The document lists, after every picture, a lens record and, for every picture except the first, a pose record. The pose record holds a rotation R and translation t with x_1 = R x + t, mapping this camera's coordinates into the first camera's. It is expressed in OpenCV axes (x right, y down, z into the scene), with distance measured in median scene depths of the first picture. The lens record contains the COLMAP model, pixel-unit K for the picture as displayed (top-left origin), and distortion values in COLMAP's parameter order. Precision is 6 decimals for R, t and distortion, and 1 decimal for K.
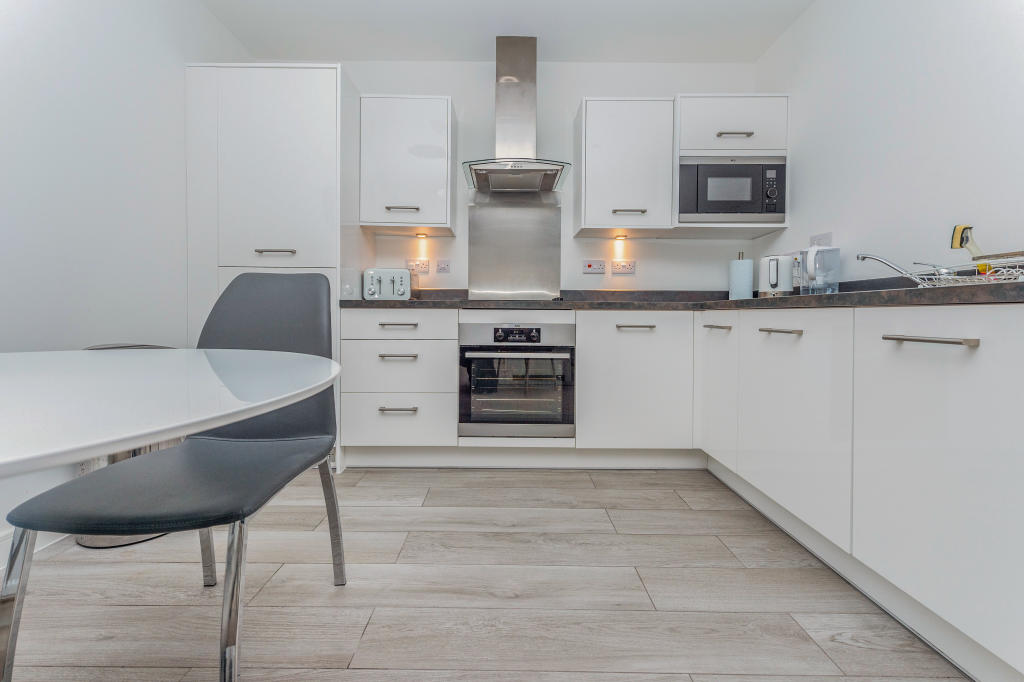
lens RADIAL K [[412.9, 0, 484.9], [0, 412.9, 315.0], [0, 0, 1]] dist [0.006644, -0.003263]
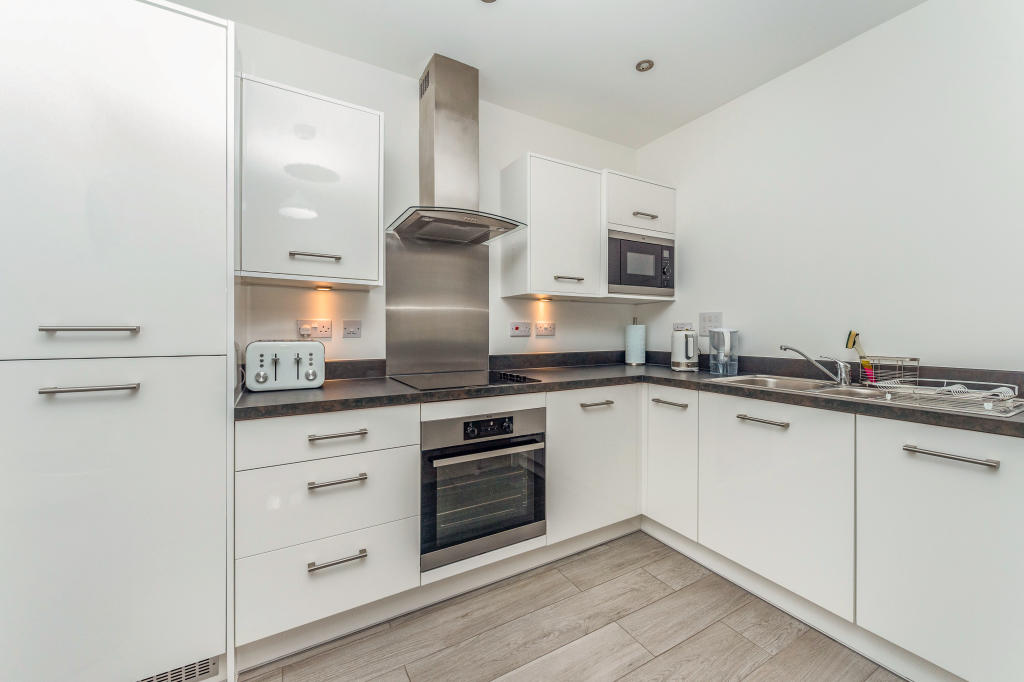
lens RADIAL K [[412.9, 0, 501.7], [0, 412.9, 328.1], [0, 0, 1]] dist [0.006644, -0.003263]
pose [[0.860605, -0.004781, 0.509250, -0.289344], [0.008666, 0.999949, -0.005257, -0.132551], [-0.509199, 0.008938, 0.860602, 0.246509]]
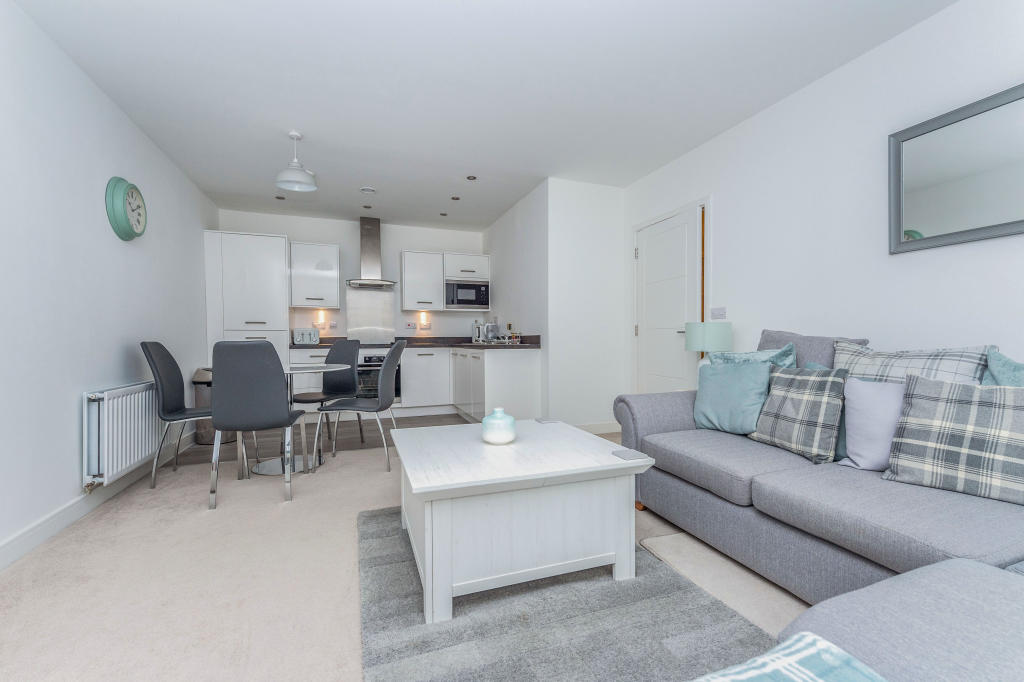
lens RADIAL K [[423.5, 0, 489.1], [0, 423.5, 364.2], [0, 0, 1]] dist [0.000445, 0.000043]
pose [[0.930264, -0.030639, 0.365609, -0.175683], [0.011881, 0.998500, 0.053447, -0.038832], [-0.366698, -0.045376, 0.929233, -1.283497]]
